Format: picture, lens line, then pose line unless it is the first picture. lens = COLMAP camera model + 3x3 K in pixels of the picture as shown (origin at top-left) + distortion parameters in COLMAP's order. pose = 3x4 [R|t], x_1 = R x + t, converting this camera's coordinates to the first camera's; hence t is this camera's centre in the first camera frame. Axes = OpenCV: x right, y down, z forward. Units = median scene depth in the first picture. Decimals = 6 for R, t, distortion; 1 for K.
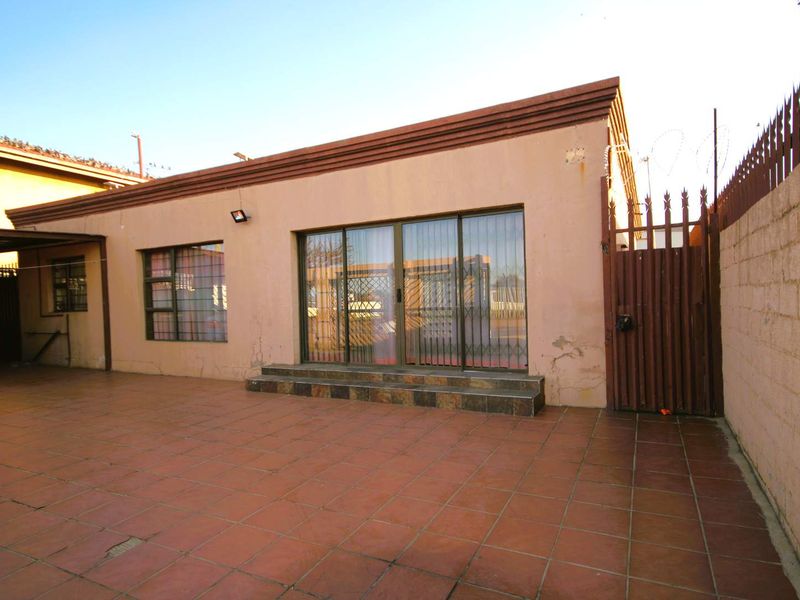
lens RADIAL K [[490.0, 0, 400.0], [0, 490.0, 300.0], [0, 0, 1]] dist [0.035044, 0.000749]
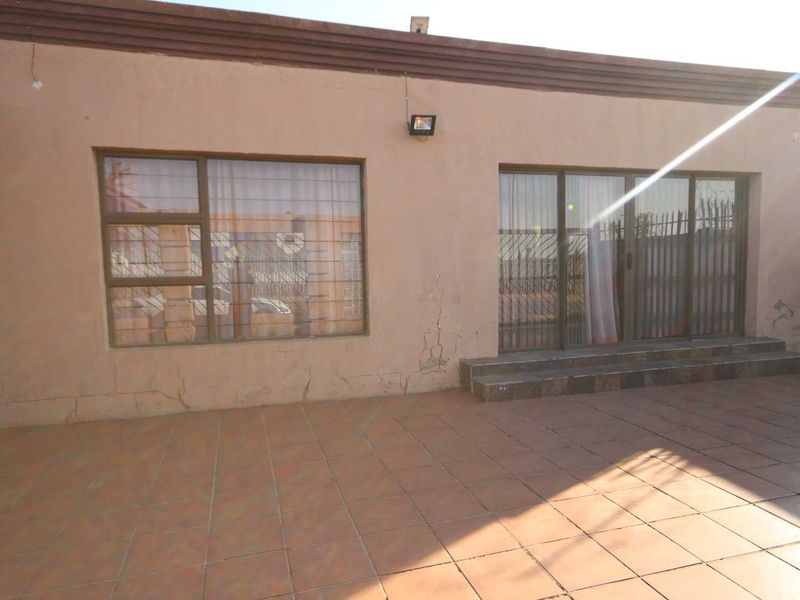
lens RADIAL K [[610.5, 0, 400.0], [0, 610.5, 300.0], [0, 0, 1]] dist [0.025685, 0.002192]
pose [[0.672231, -0.022836, 0.739989, -0.904013], [-0.000388, 0.999513, 0.031198, 0.022886], [-0.740341, -0.021259, 0.671895, 0.503503]]
